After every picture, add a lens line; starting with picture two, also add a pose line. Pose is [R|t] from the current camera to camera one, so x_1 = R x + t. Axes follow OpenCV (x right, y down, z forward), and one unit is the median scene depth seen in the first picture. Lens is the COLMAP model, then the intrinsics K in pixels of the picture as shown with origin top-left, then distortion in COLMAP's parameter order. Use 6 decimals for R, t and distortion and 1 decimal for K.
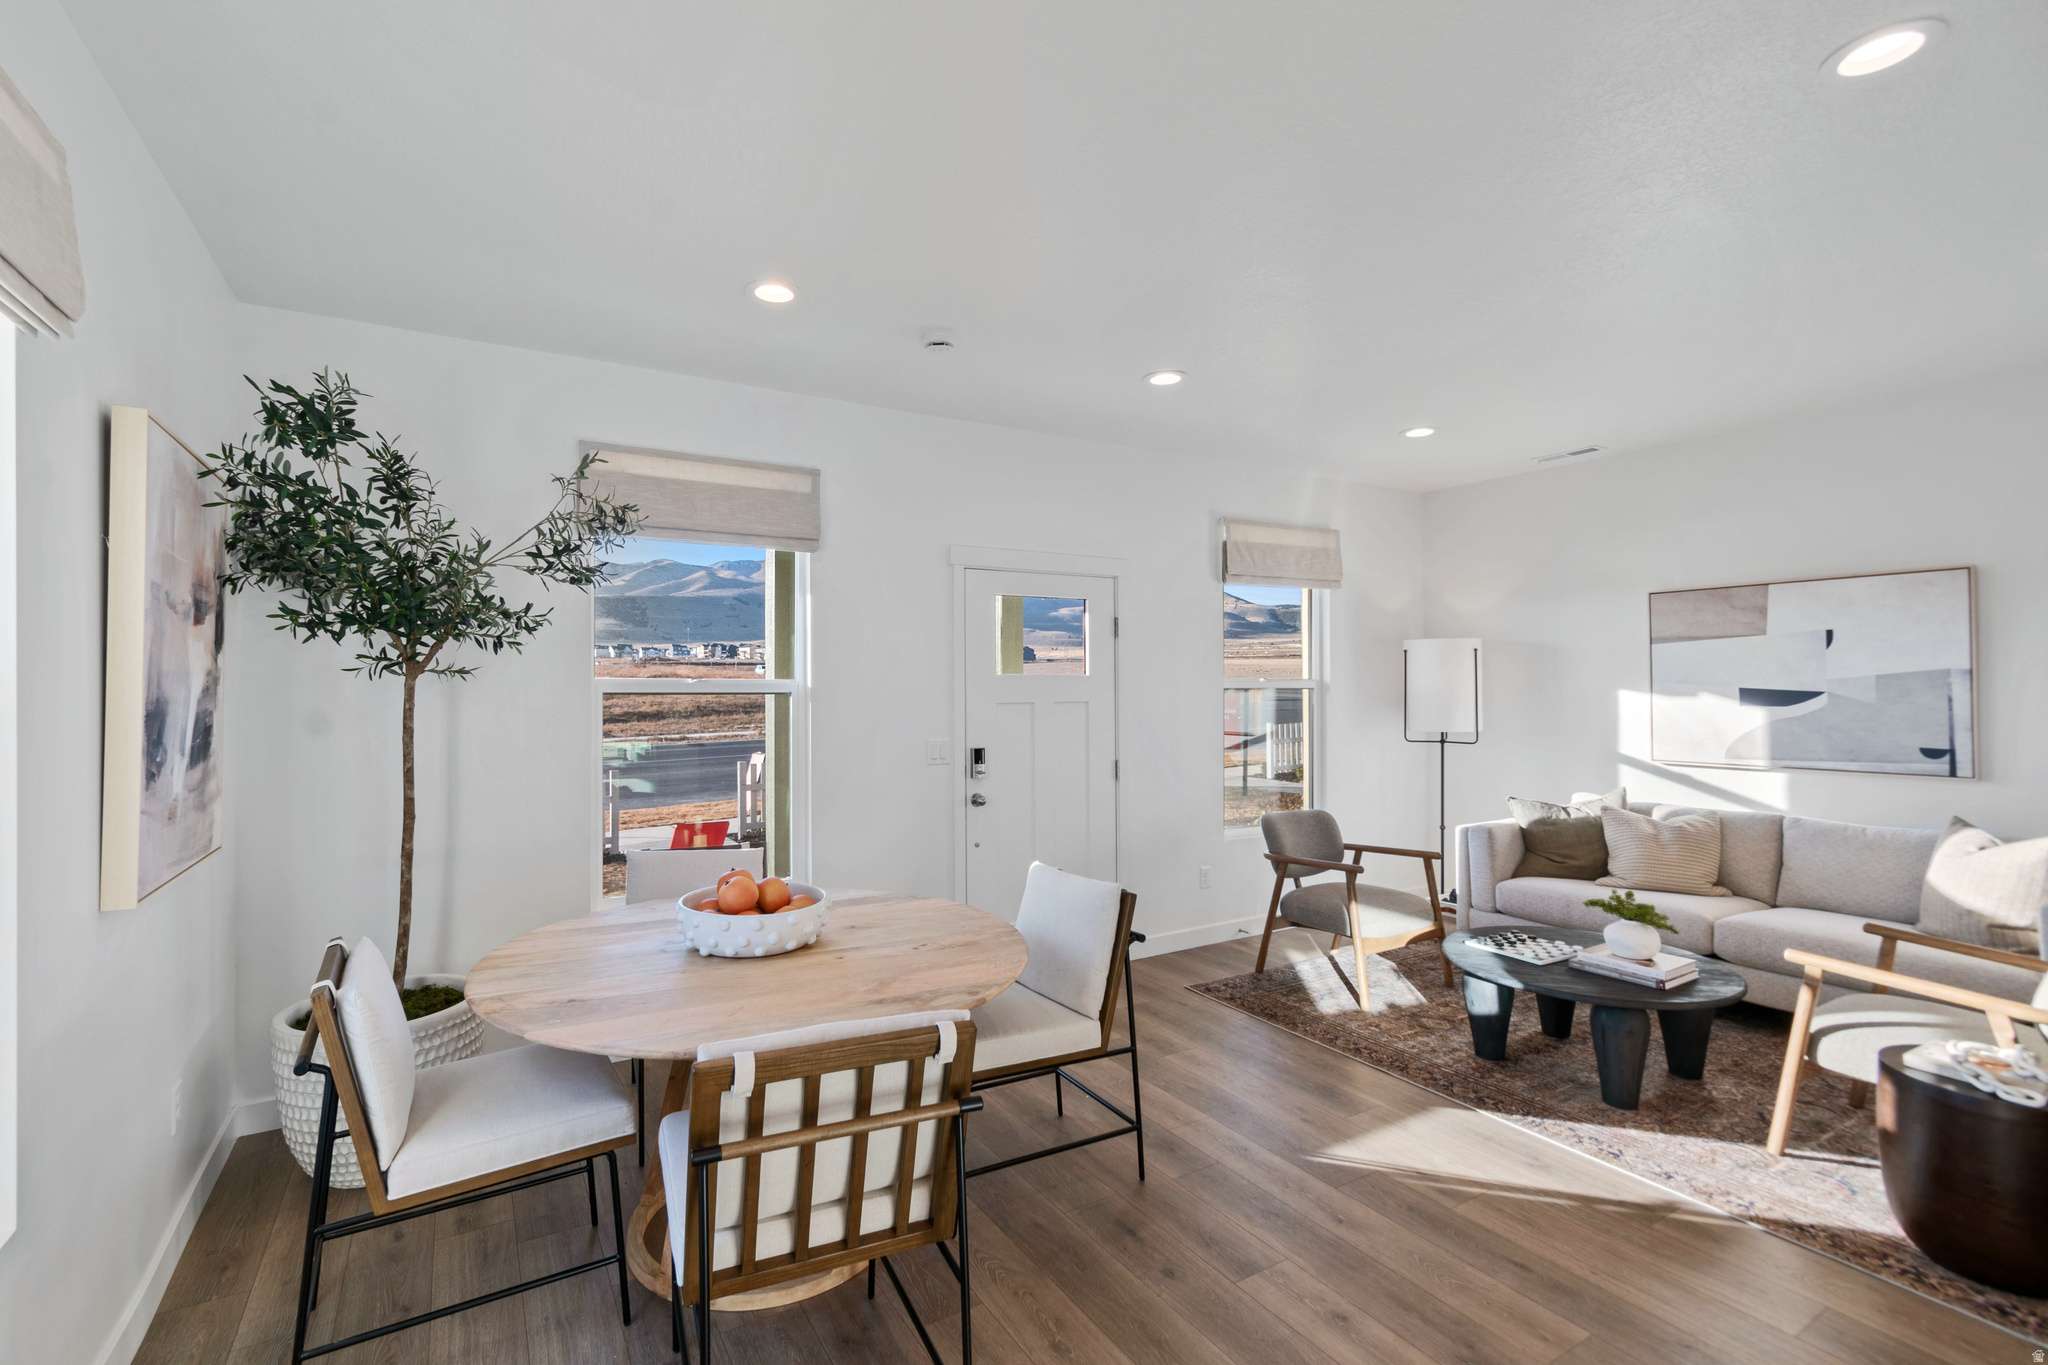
lens RADIAL K [[911.8, 0, 979.2], [0, 911.8, 680.9], [0, 0, 1]] dist [0.001341, -0.000121]
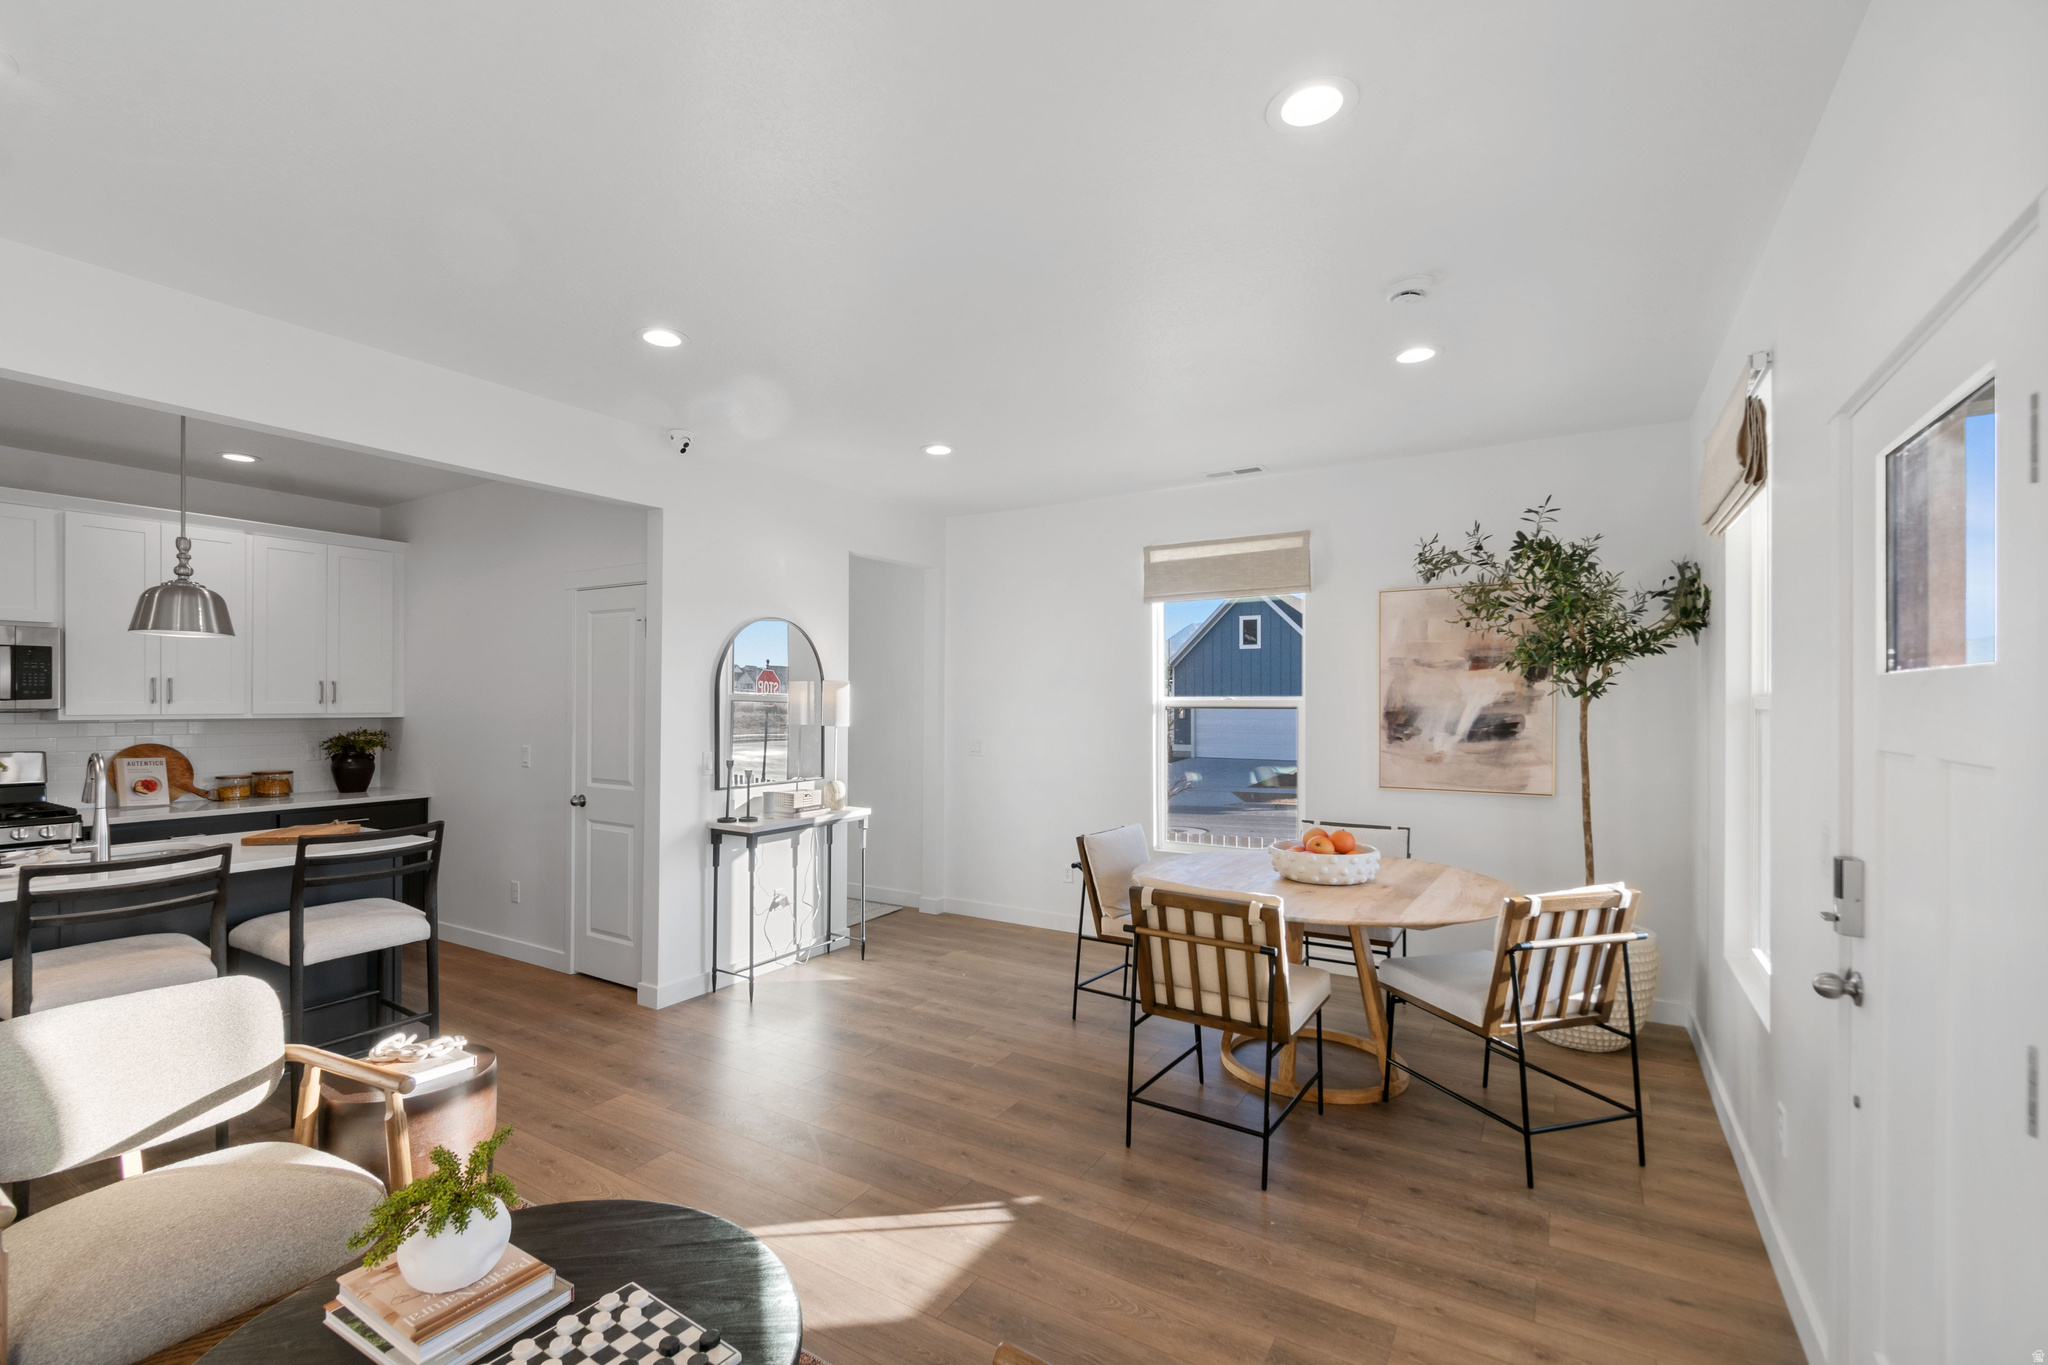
lens RADIAL K [[901.4, 0, 974.5], [0, 901.4, 696.8], [0, 0, 1]] dist [0.004083, 0.000466]
pose [[-0.891690, 0.000249, -0.452647, 0.505239], [0.004866, 0.999947, -0.009036, 0.005992], [0.452621, -0.010260, -0.891644, 1.139801]]
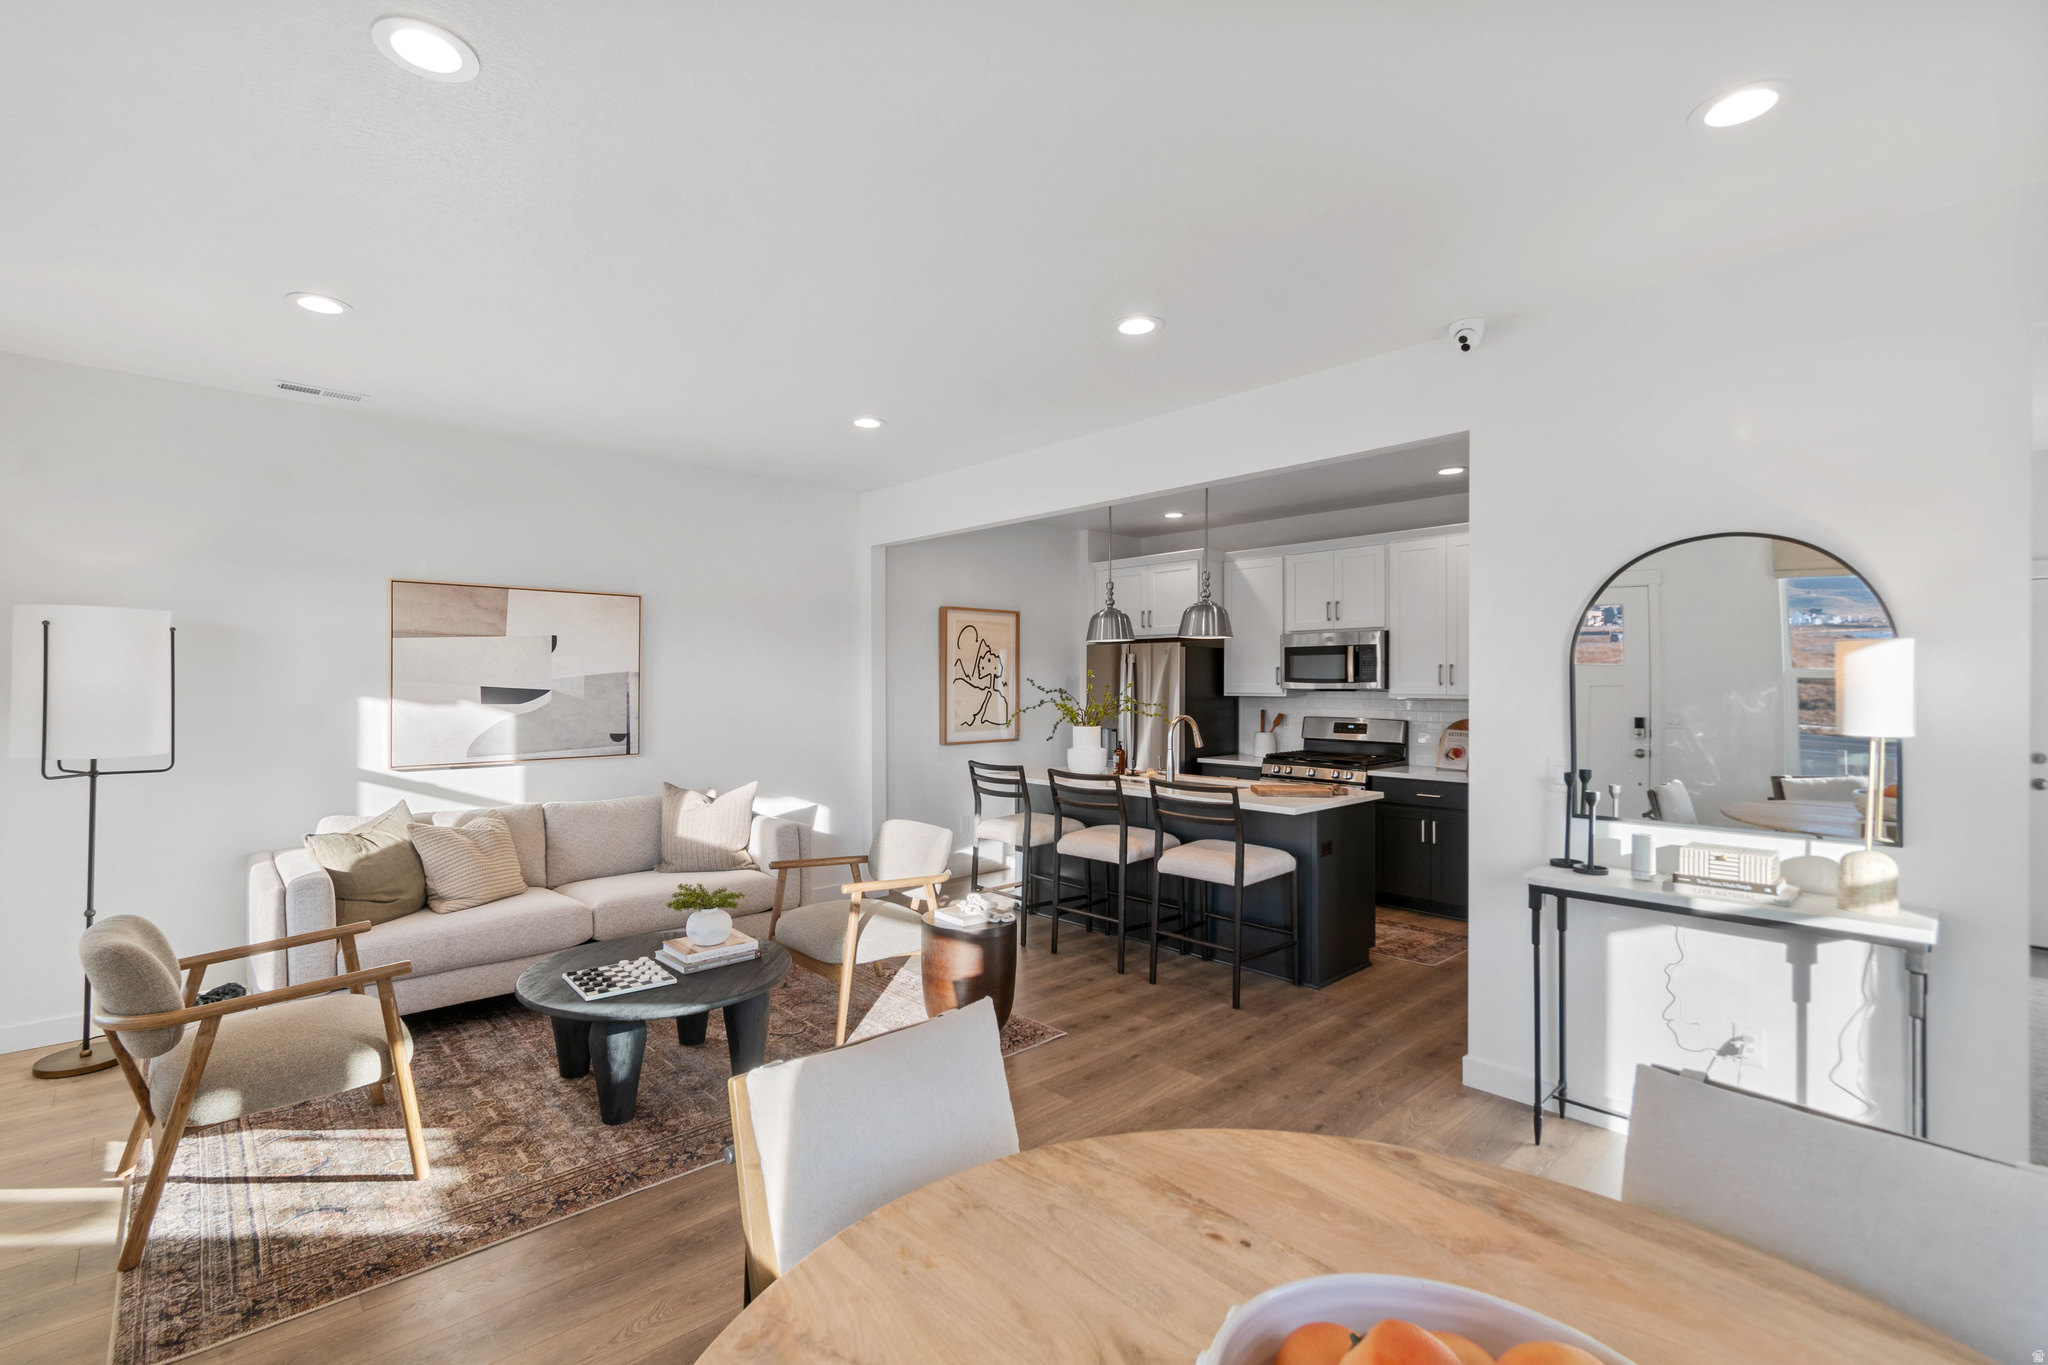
lens RADIAL K [[911.8, 0, 979.2], [0, 911.8, 680.9], [0, 0, 1]] dist [0.001341, -0.000121]
pose [[-0.196427, 0.006745, 0.980495, -0.273456], [-0.004848, 0.999957, -0.007850, 0.006660], [-0.980506, -0.006295, -0.196386, 0.670027]]
